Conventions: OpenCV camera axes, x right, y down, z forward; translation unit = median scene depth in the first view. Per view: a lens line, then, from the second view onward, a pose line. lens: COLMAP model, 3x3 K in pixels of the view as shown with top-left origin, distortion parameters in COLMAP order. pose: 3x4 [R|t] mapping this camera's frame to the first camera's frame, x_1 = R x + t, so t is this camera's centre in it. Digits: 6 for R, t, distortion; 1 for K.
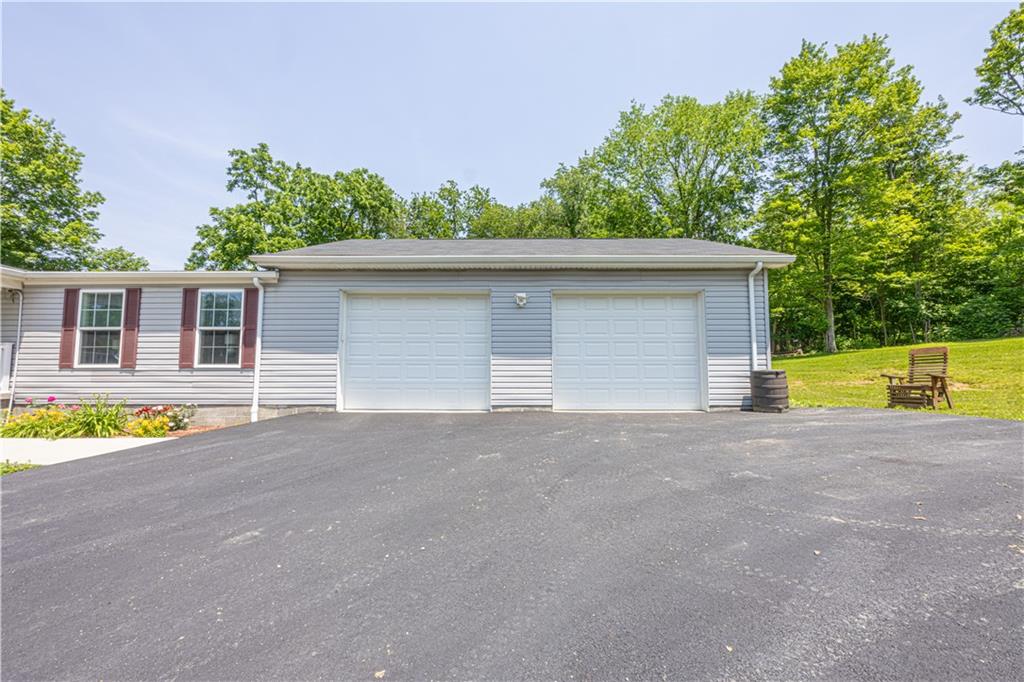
lens RADIAL K [[404.5, 0, 512.7], [0, 404.5, 339.5], [0, 0, 1]] dist [-0.002975, -0.000002]
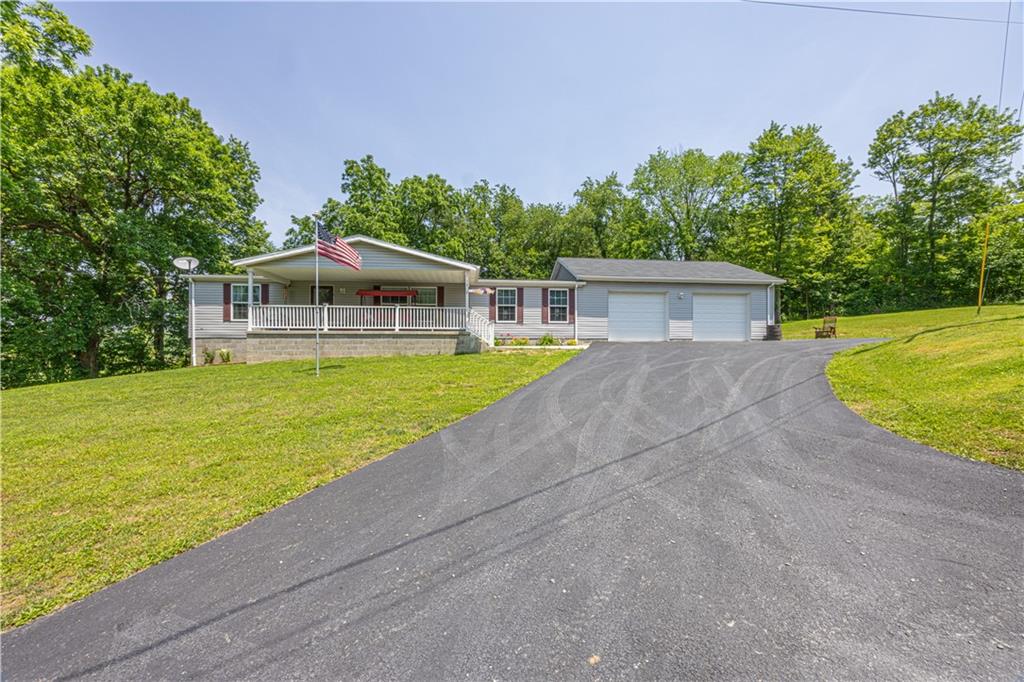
lens RADIAL K [[404.5, 0, 511.1], [0, 404.5, 342.9], [0, 0, 1]] dist [-0.002975, -0.000002]
pose [[0.991982, 0.000050, 0.126380, -0.461700], [-0.008722, 0.997642, 0.068069, 0.009995], [-0.126079, -0.068626, 0.989644, -0.458054]]
